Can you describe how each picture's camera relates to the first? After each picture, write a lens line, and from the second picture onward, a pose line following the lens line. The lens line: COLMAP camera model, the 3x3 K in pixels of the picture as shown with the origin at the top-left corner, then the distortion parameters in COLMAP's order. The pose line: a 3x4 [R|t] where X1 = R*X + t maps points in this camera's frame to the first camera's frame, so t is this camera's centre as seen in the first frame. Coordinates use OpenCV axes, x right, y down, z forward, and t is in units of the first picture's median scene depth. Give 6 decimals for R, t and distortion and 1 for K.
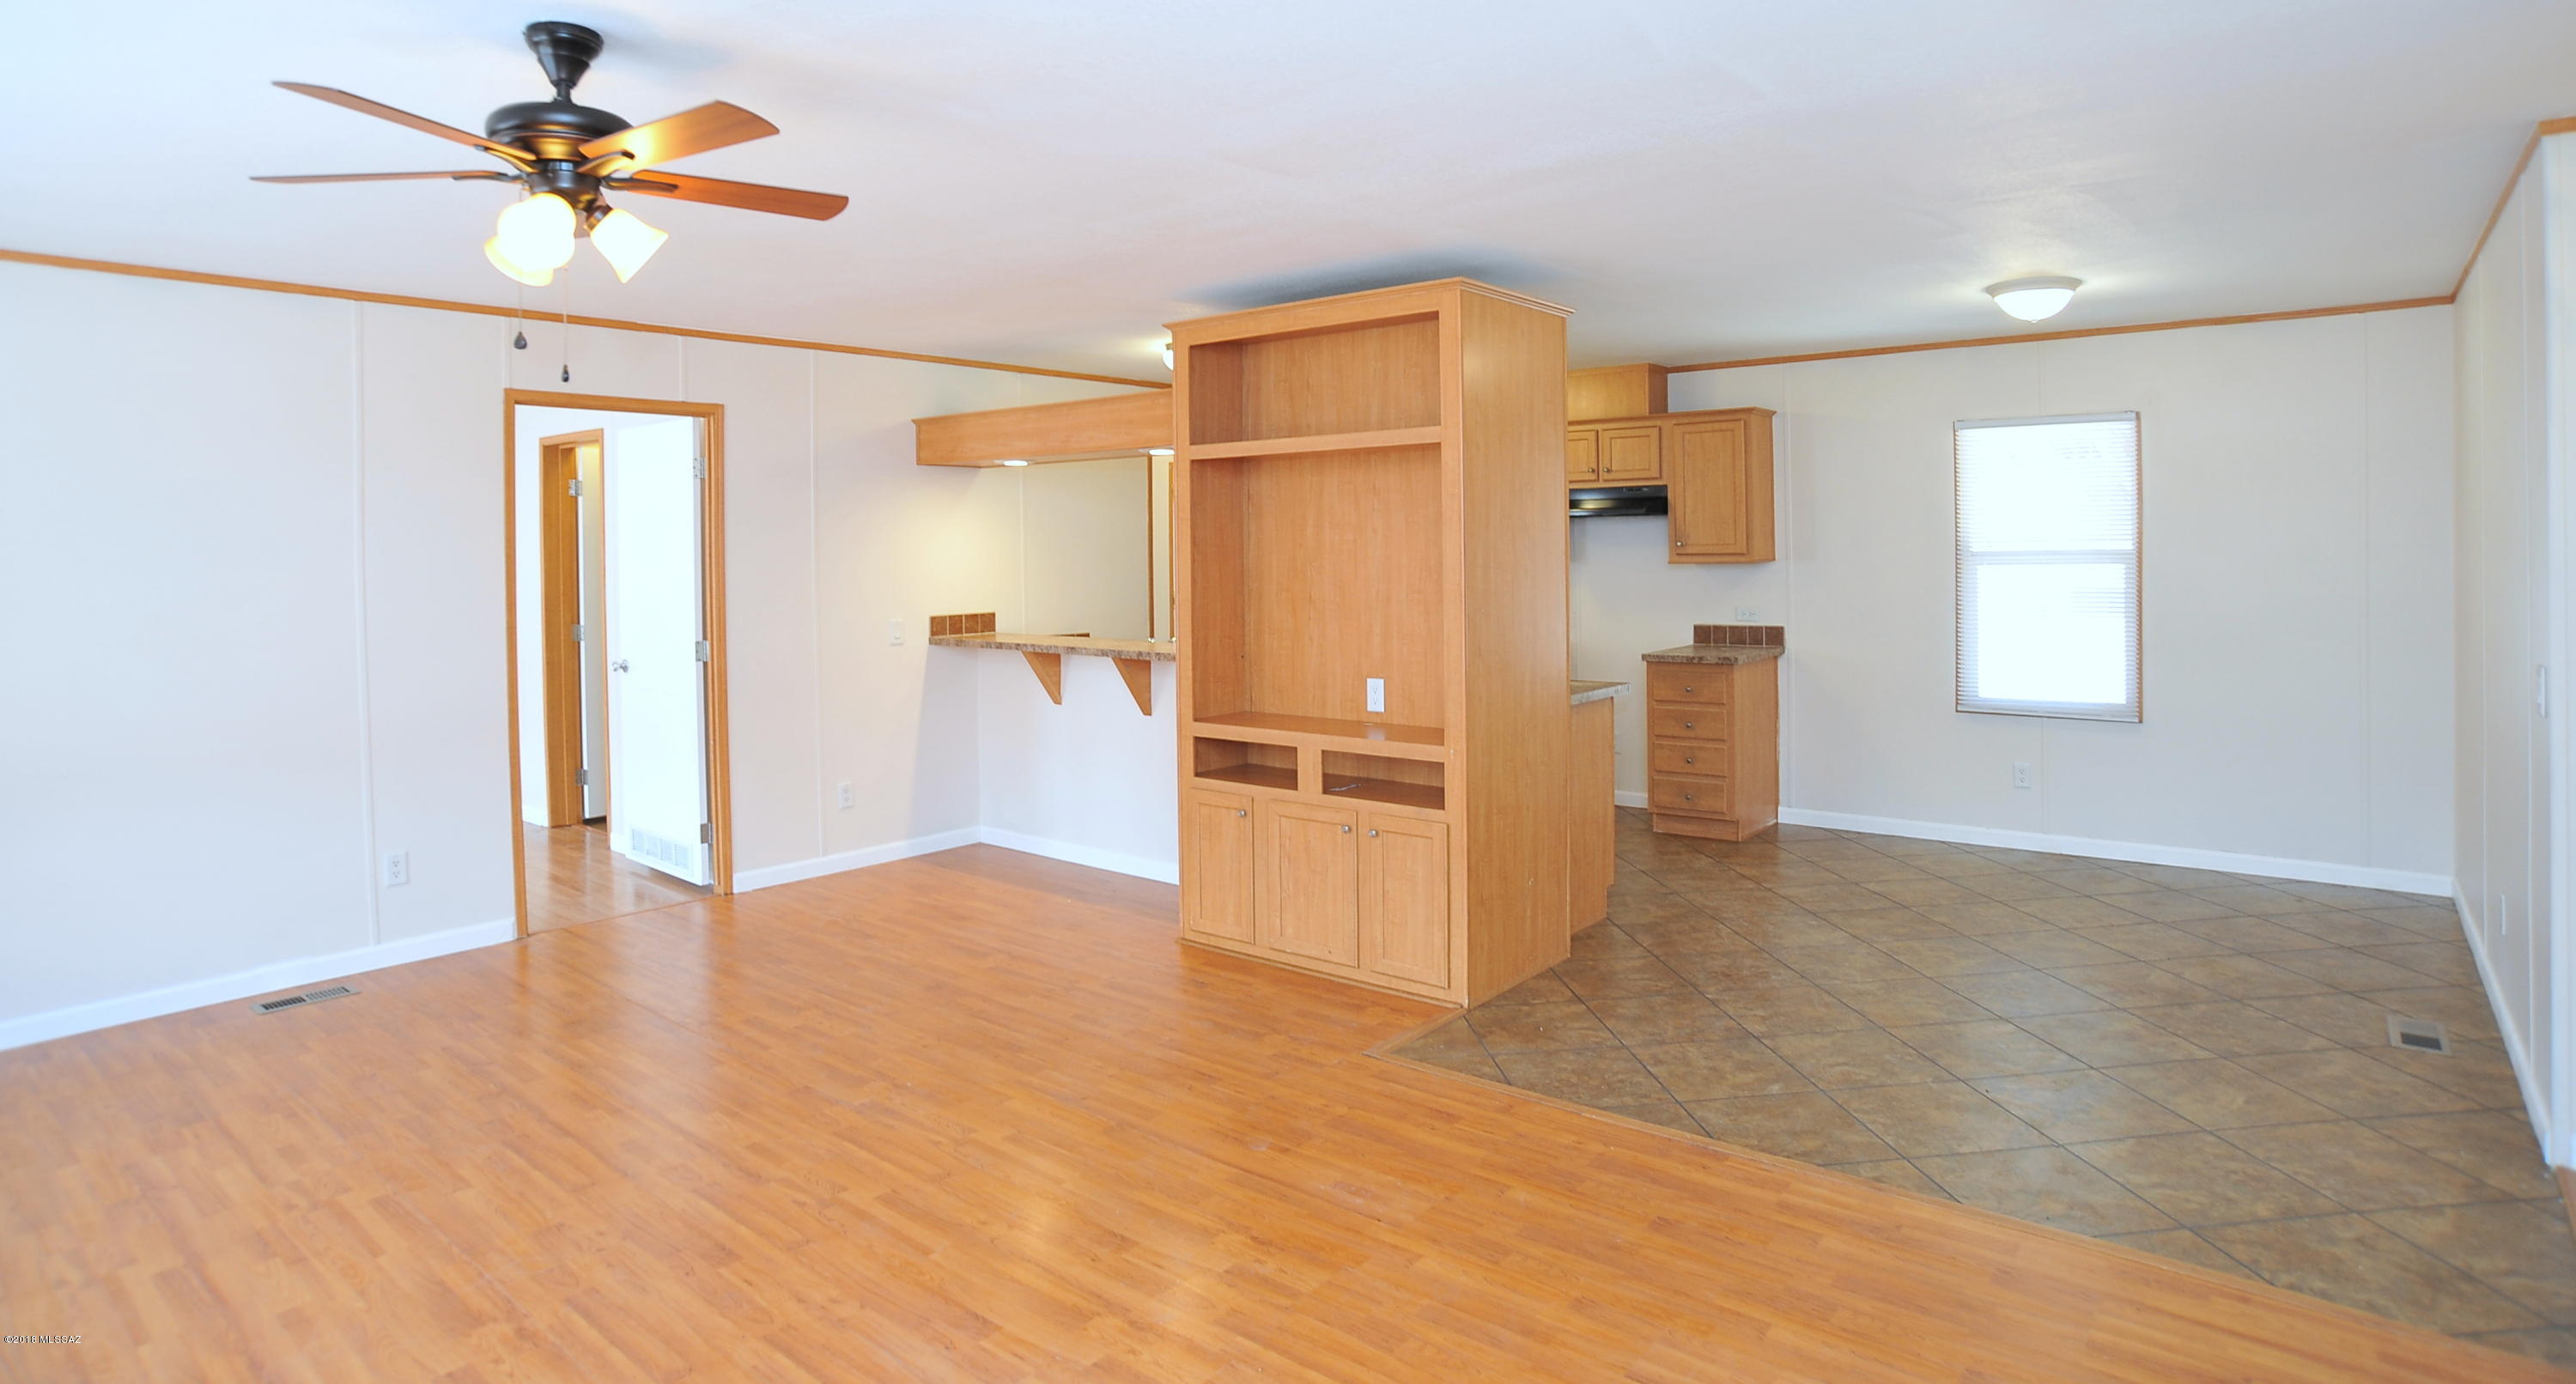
lens RADIAL K [[1355.3, 0, 1296.9], [0, 1355.3, 561.4], [0, 0, 1]] dist [-0.069663, 0.001127]
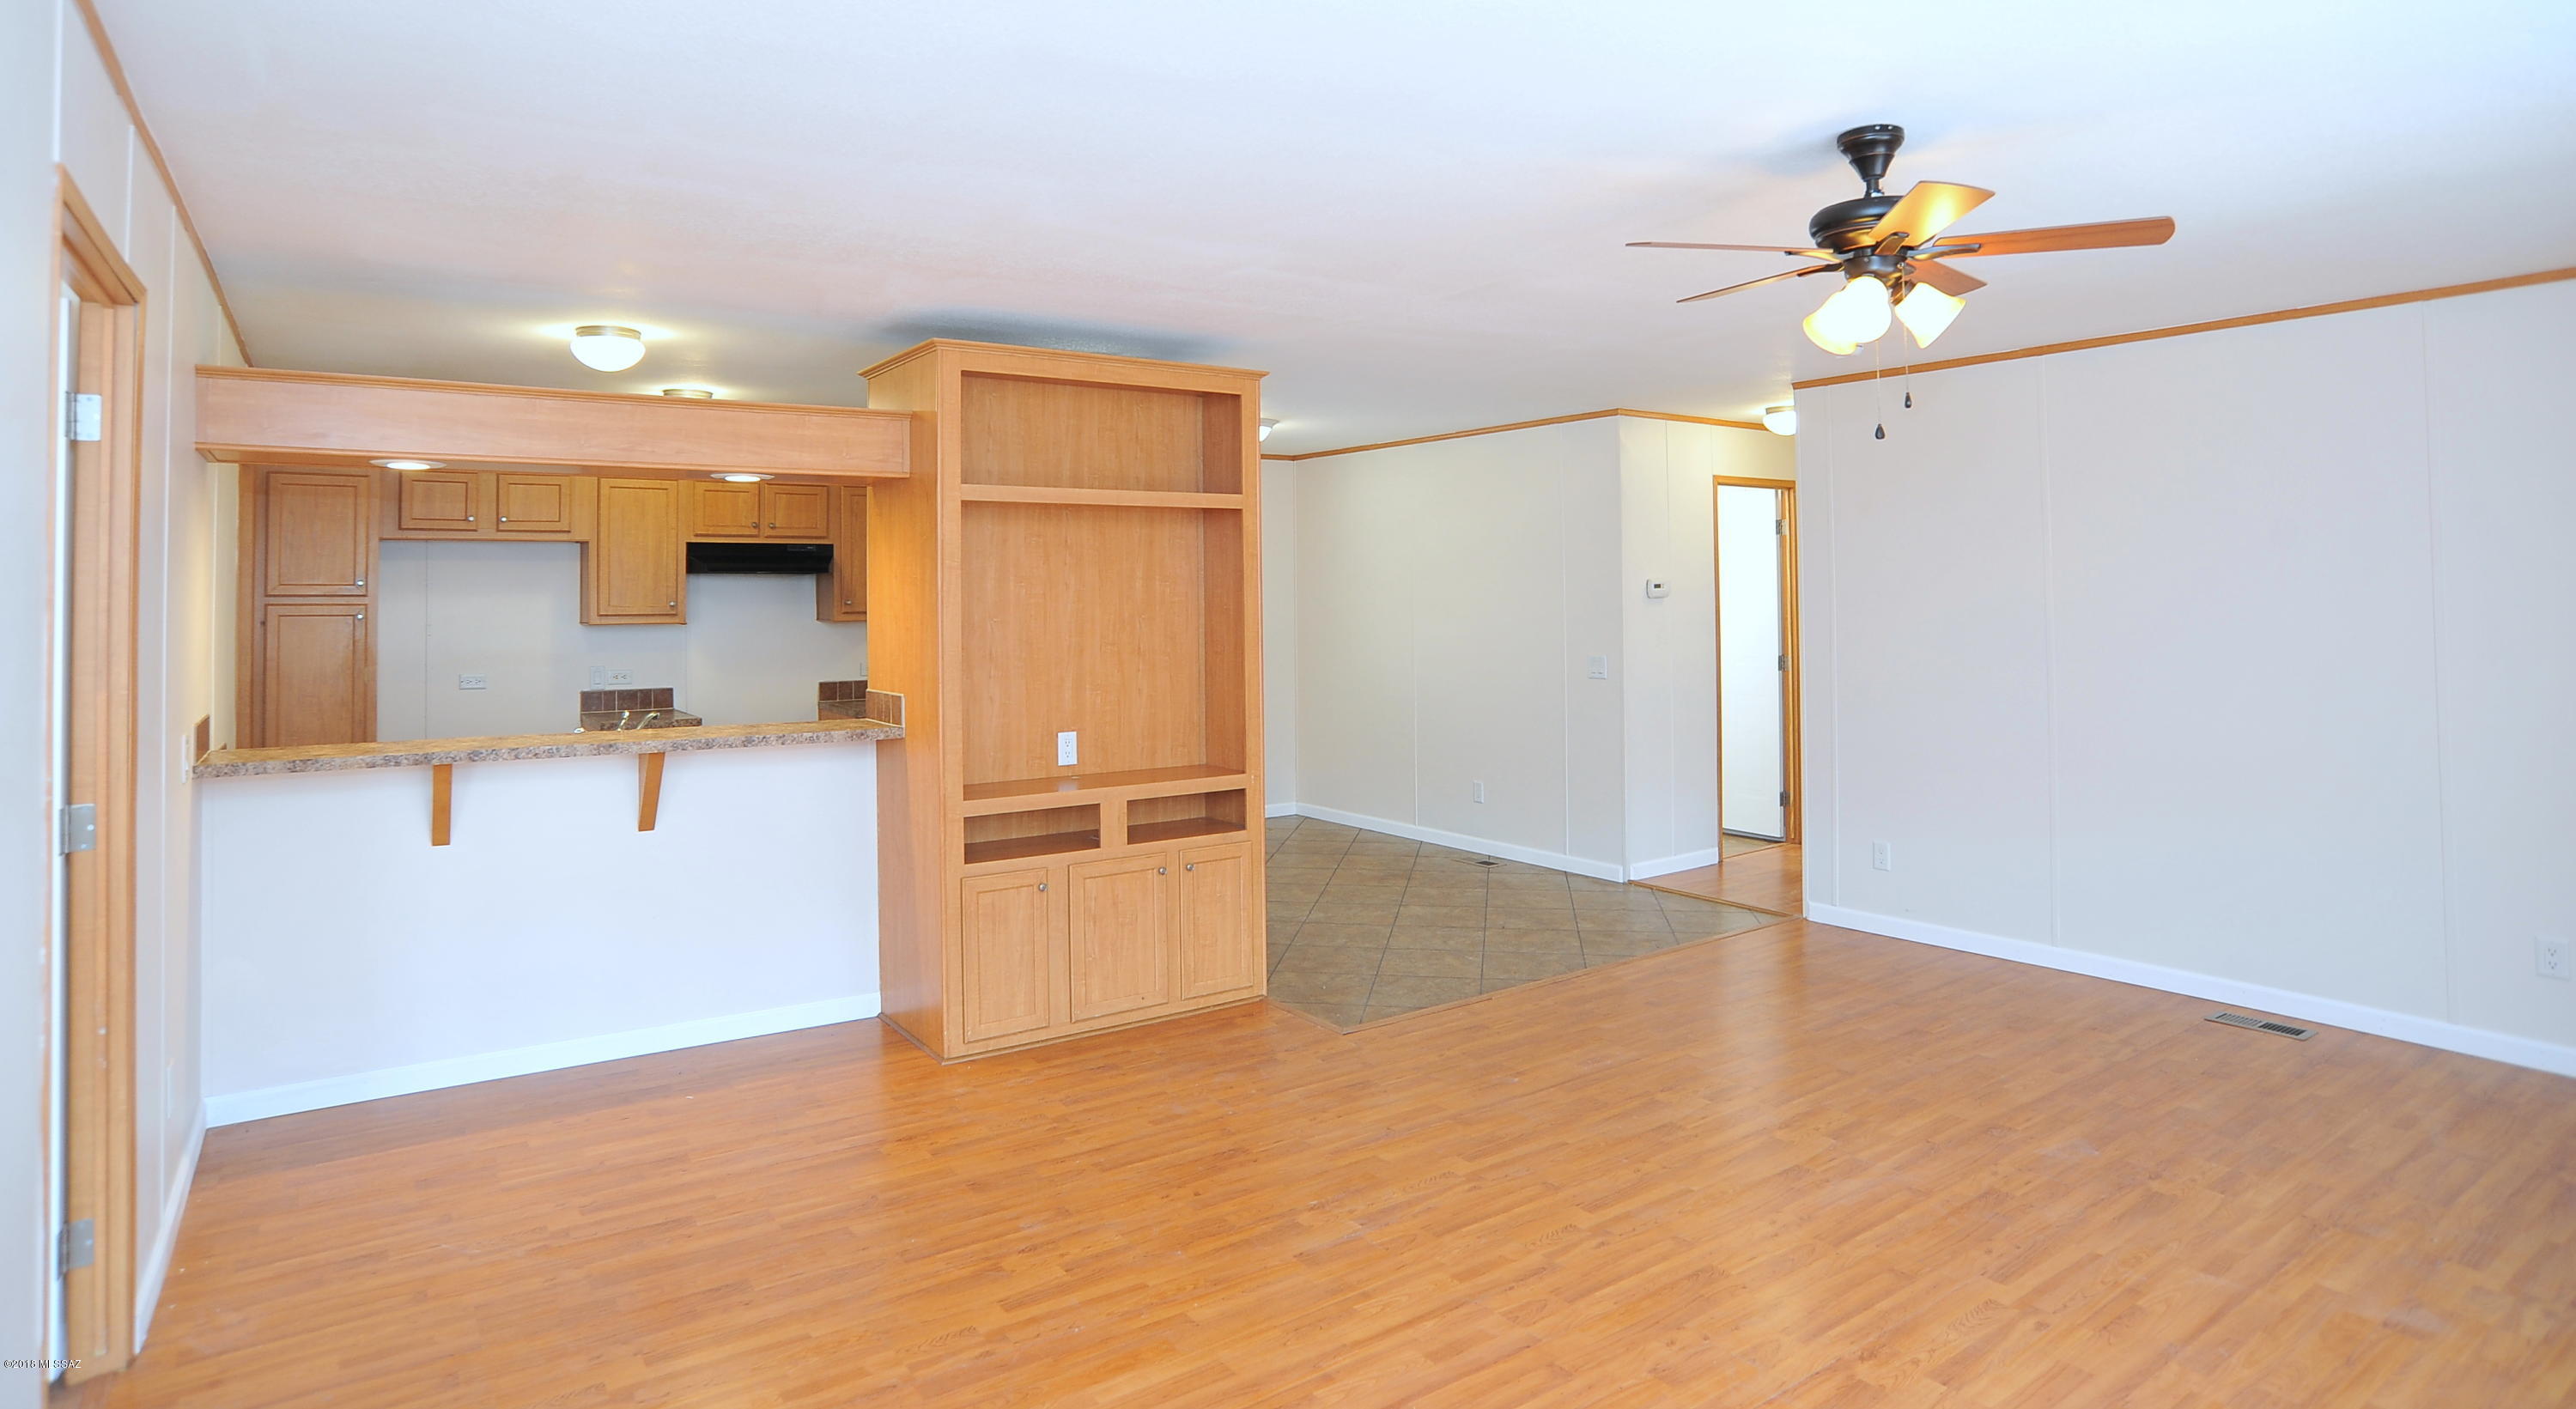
lens RADIAL K [[1350.4, 0, 1262.4], [0, 1350.4, 547.7], [0, 0, 1]] dist [-0.089421, 0.033917]
pose [[0.275534, 0.043341, 0.960314, -0.928085], [0.016186, 0.998632, -0.049714, 0.002224], [-0.961155, 0.029241, 0.274455, 0.623014]]
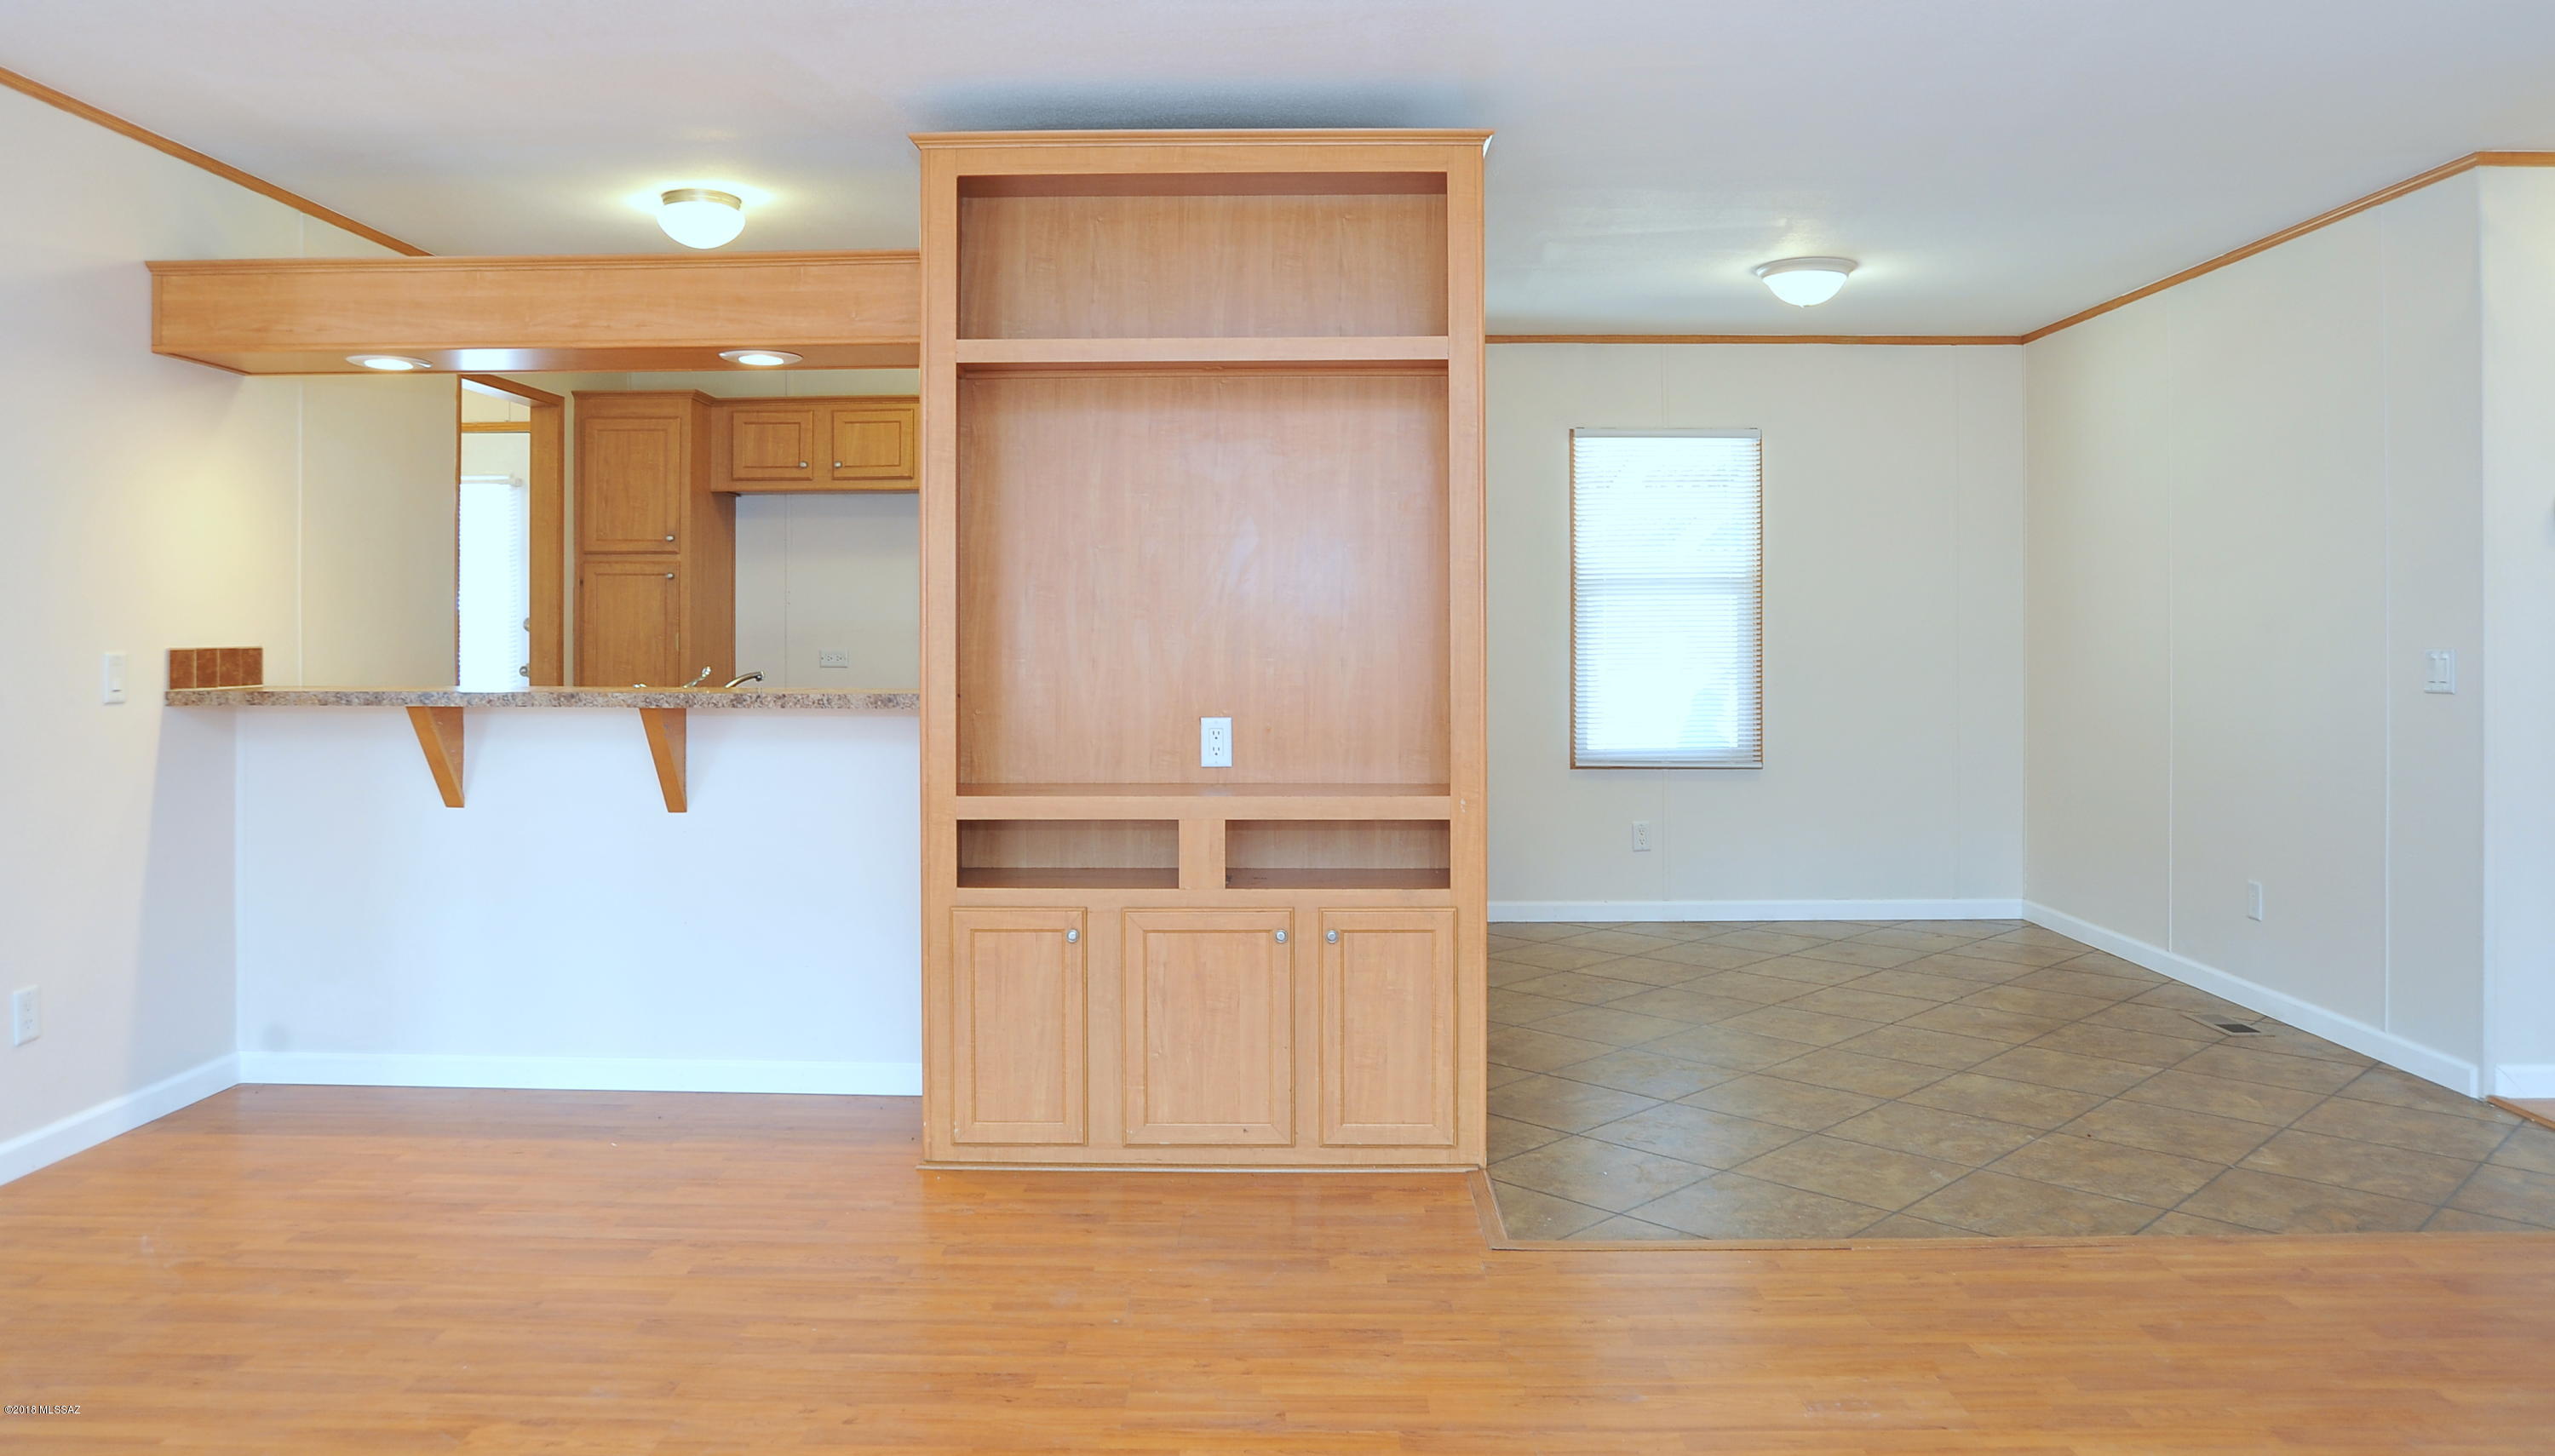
lens RADIAL K [[1743.6, 0, 1283.6], [0, 1743.6, 618.8], [0, 0, 1]] dist [-0.054669, 0.007664]
pose [[0.783806, 0.014413, 0.620838, -0.482431], [-0.000220, 0.999737, -0.022932, 0.061835], [-0.621006, 0.017837, 0.783603, 0.325369]]
